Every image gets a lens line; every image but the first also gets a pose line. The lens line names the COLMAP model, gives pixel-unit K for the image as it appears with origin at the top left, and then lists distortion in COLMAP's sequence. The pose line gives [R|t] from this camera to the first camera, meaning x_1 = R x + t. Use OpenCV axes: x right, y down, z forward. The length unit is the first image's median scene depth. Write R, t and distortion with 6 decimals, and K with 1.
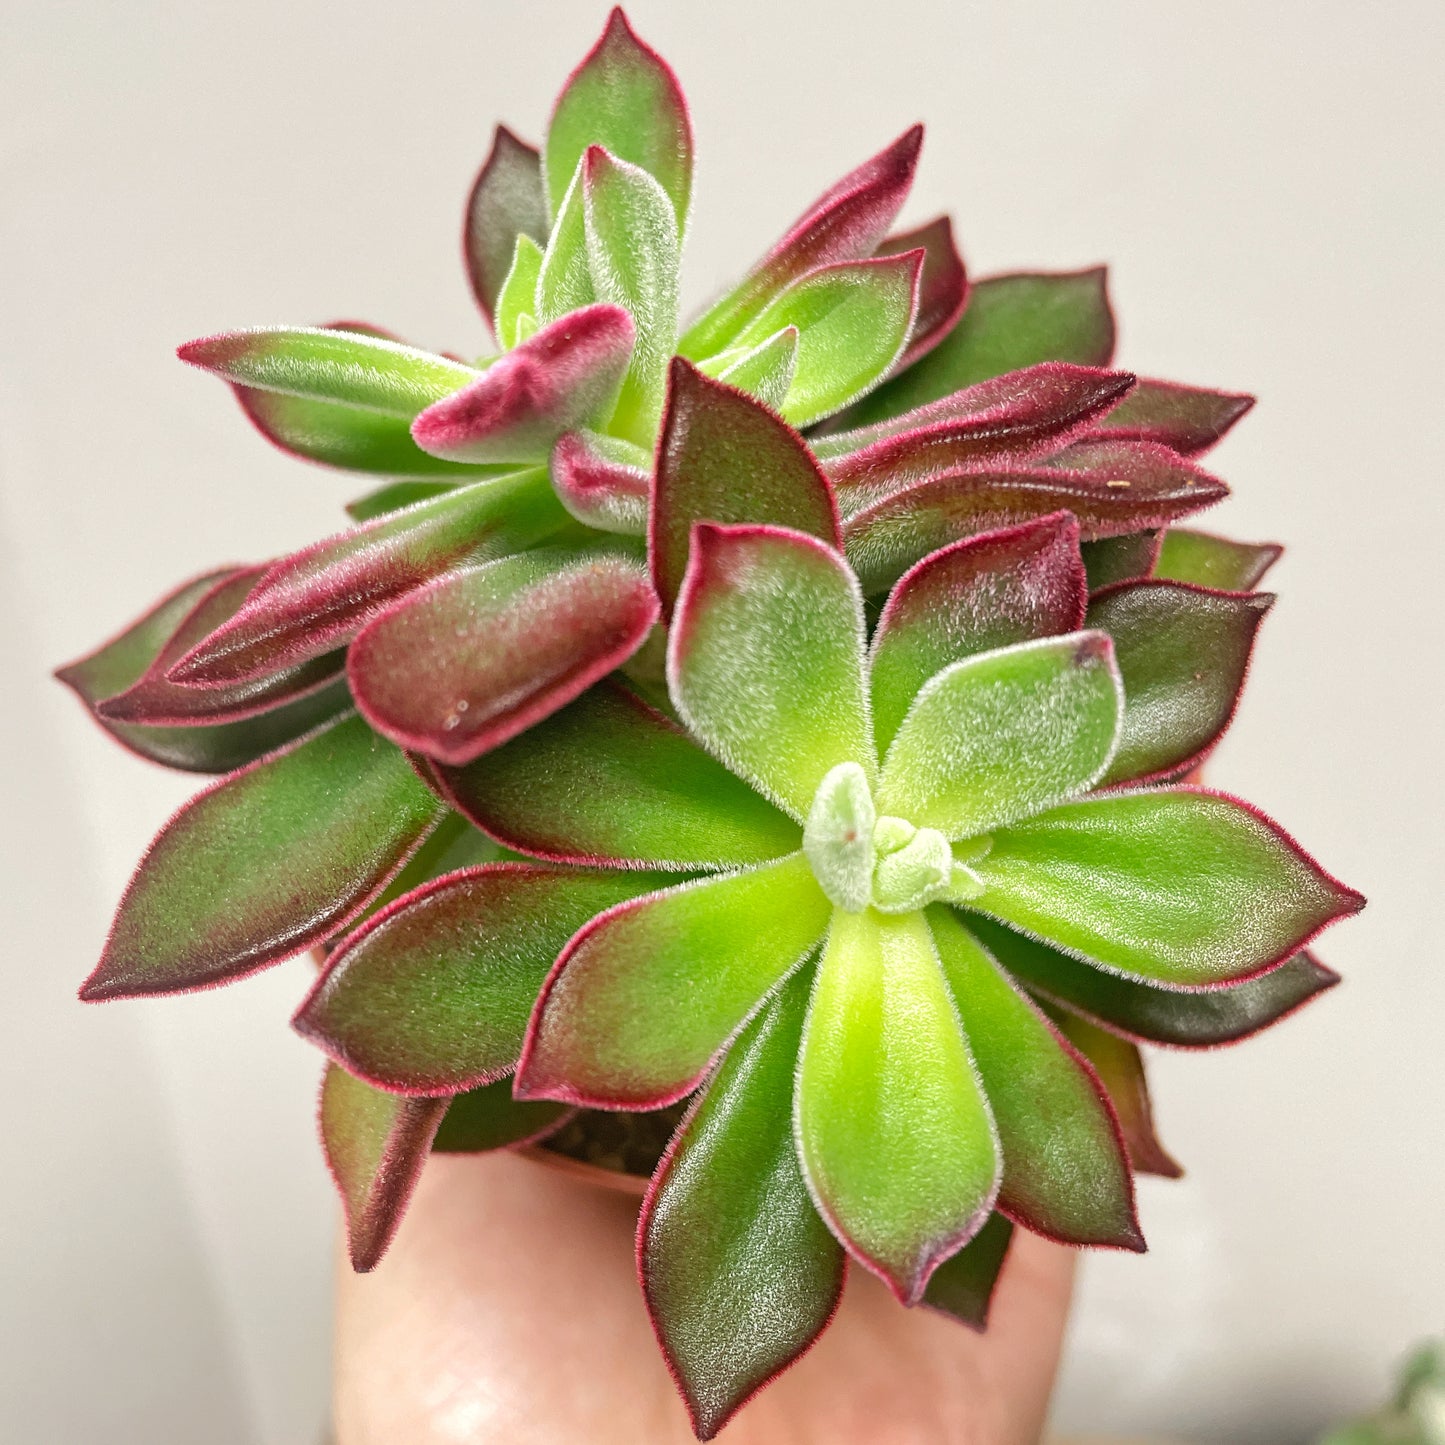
lens RADIAL K [[1302.4, 0, 730.6], [0, 1302.4, 718.9], [0, 0, 1]] dist [0.059968, -0.086619]
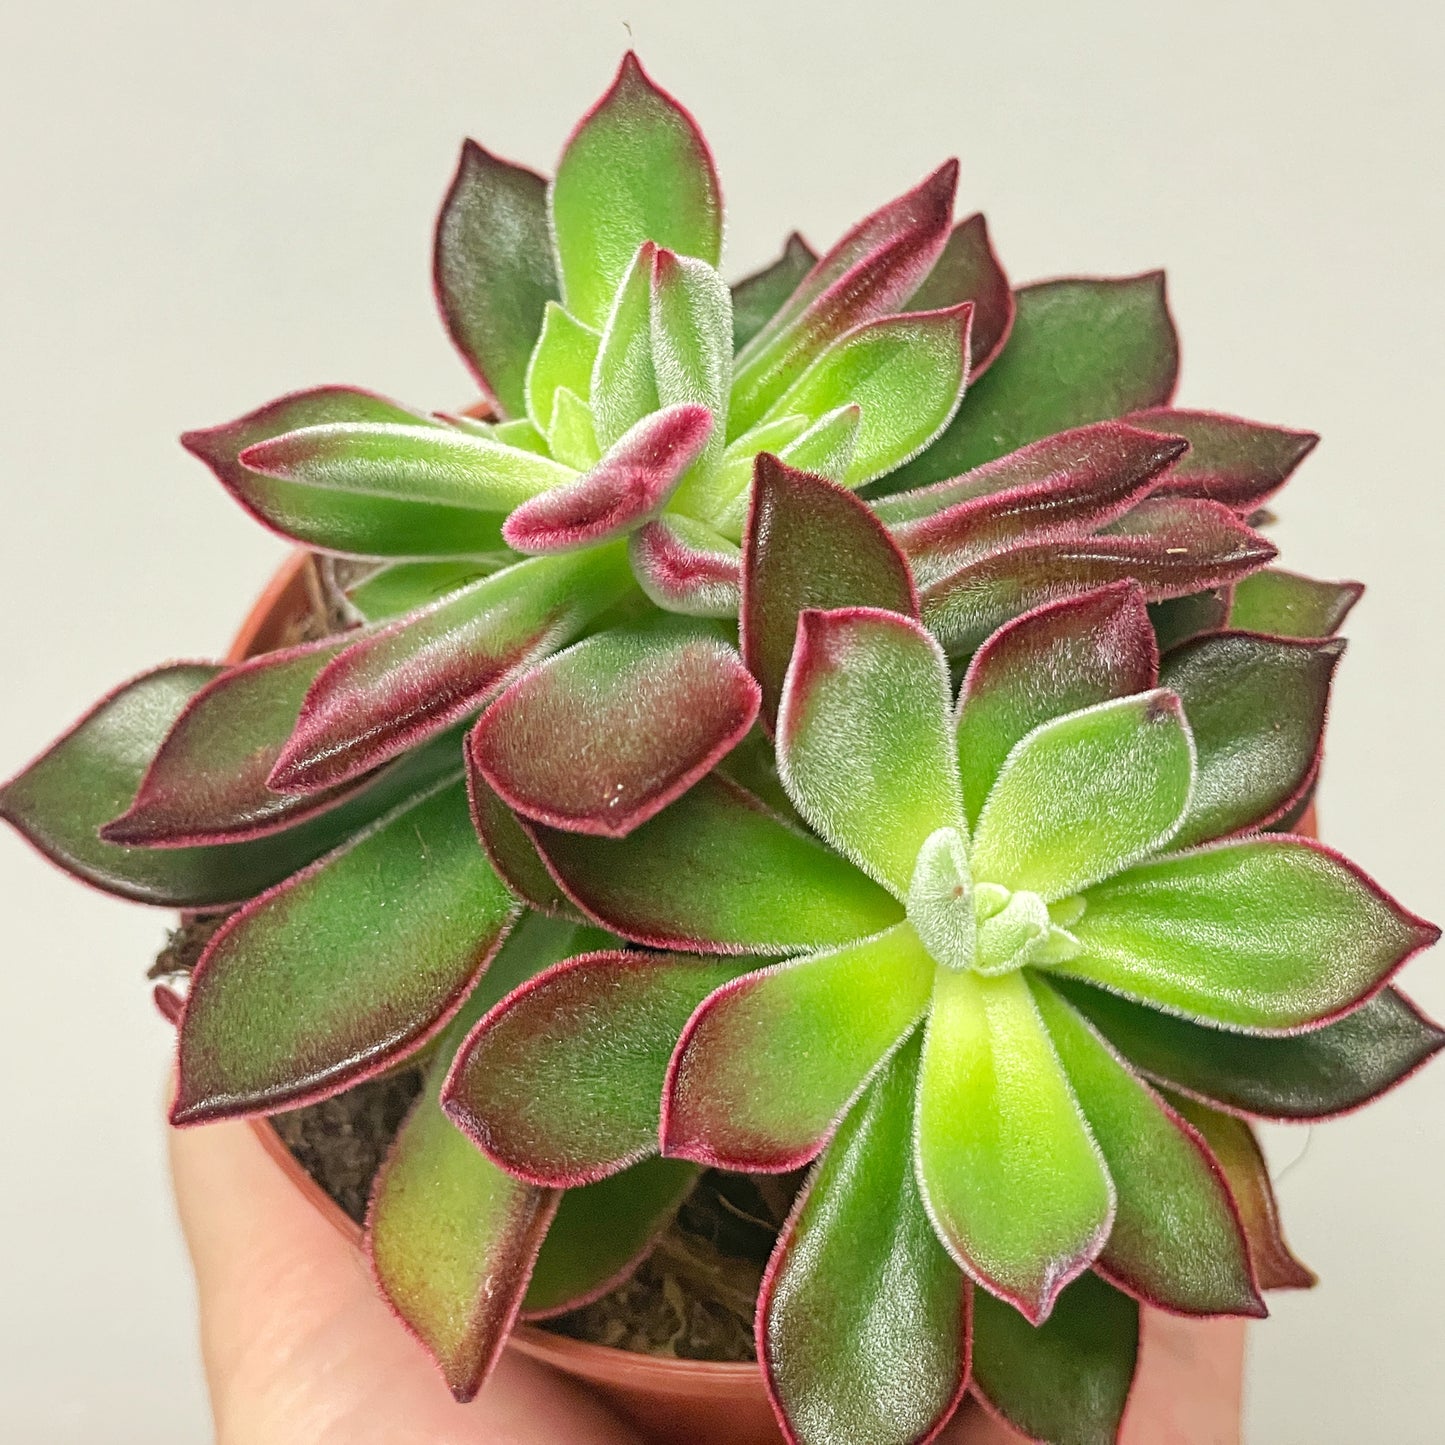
lens RADIAL K [[2375.2, 0, 869.7], [0, 2375.2, 683.8], [0, 0, 1]] dist [0.028999, 0.000000]
pose [[0.991234, -0.054708, 0.120263, -0.178790], [0.063395, 0.995557, -0.069630, 0.044944], [-0.115919, 0.076644, 0.990297, -0.821784]]
